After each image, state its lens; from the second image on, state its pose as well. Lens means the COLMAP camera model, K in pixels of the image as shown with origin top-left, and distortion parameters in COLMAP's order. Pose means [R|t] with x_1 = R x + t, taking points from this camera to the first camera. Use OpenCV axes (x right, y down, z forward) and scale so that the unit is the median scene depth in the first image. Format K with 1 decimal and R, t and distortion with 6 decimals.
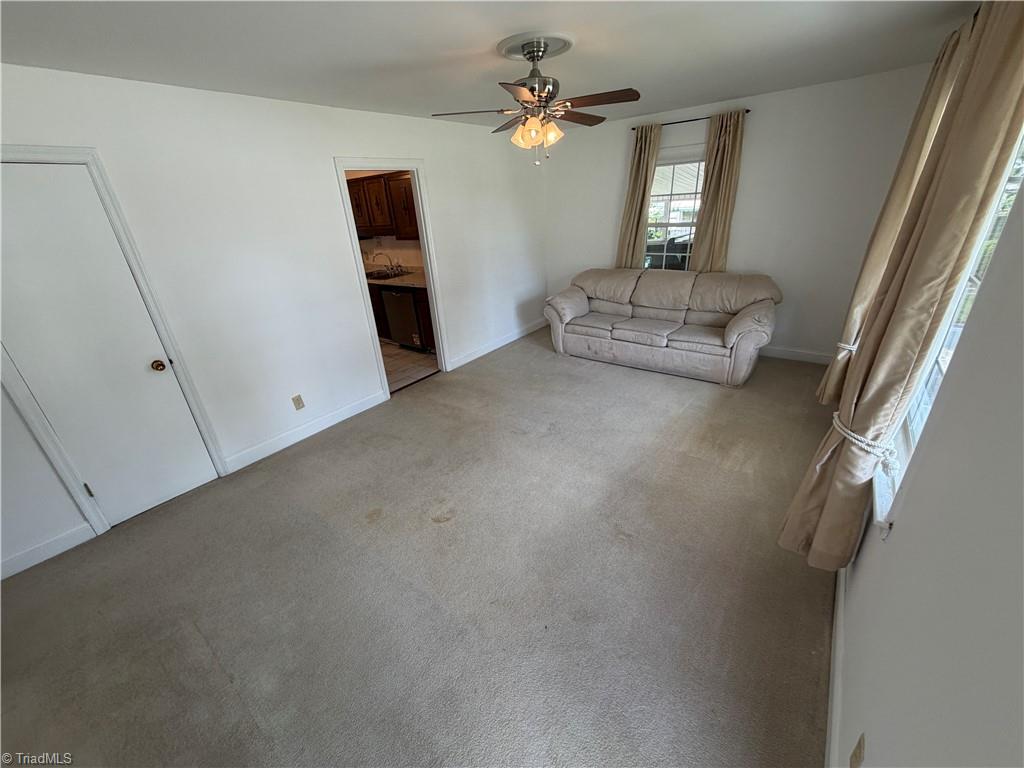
lens RADIAL K [[407.7, 0, 509.3], [0, 407.7, 385.2], [0, 0, 1]] dist [0.000662, -0.000136]
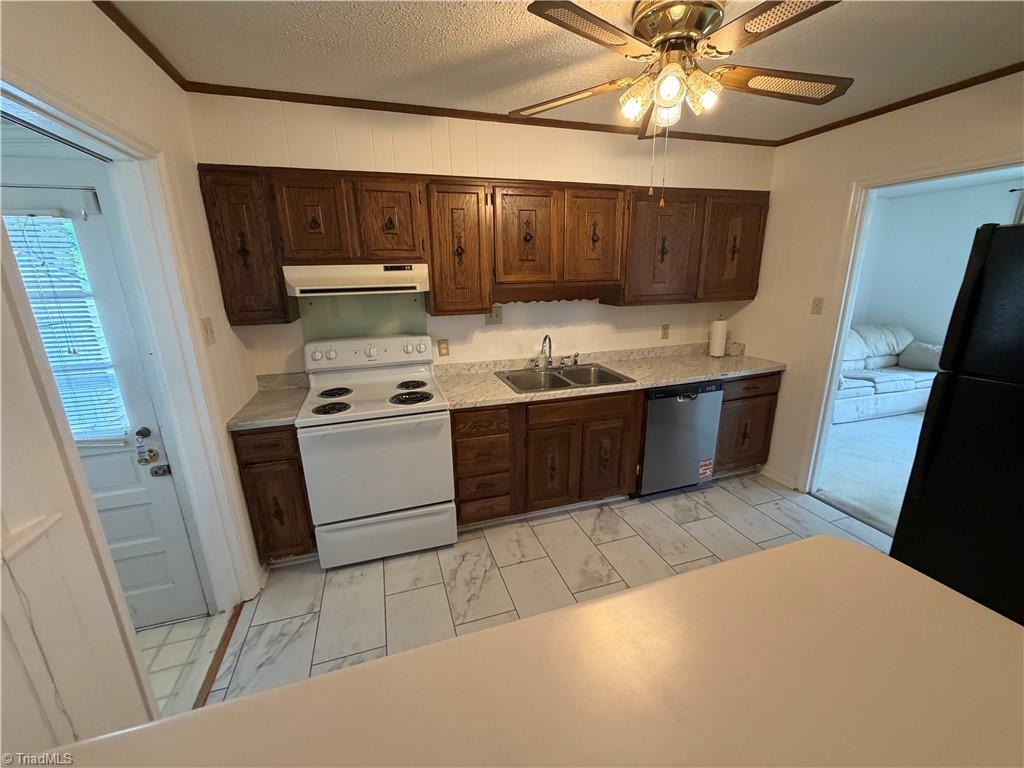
lens RADIAL K [[407.7, 0, 509.3], [0, 407.7, 385.2], [0, 0, 1]] dist [0.000662, -0.000136]
pose [[0.573970, -0.147972, 0.805396, -0.822332], [0.304344, 0.951633, -0.042053, -0.281819], [-0.760219, 0.269255, 0.591244, 0.835332]]
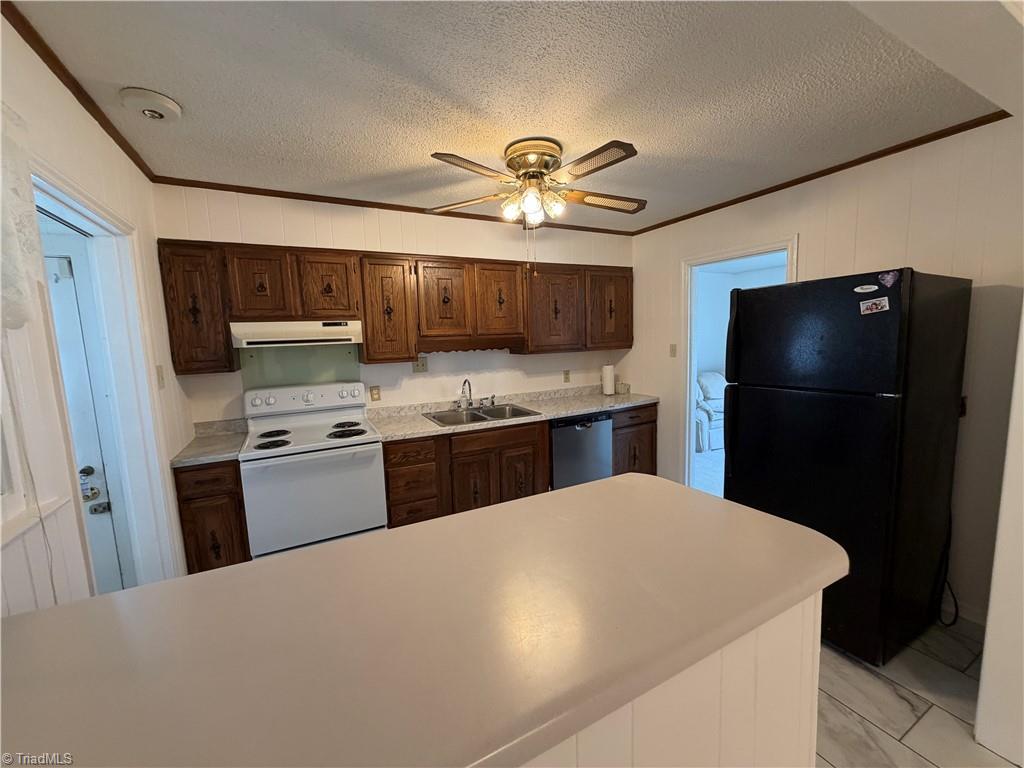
lens RADIAL K [[407.7, 0, 509.3], [0, 407.7, 385.2], [0, 0, 1]] dist [0.000662, -0.000136]
pose [[0.429772, -0.038767, 0.902105, -0.891288], [0.363248, 0.922089, -0.133430, -0.237530], [-0.826648, 0.385032, 0.410370, 0.787975]]
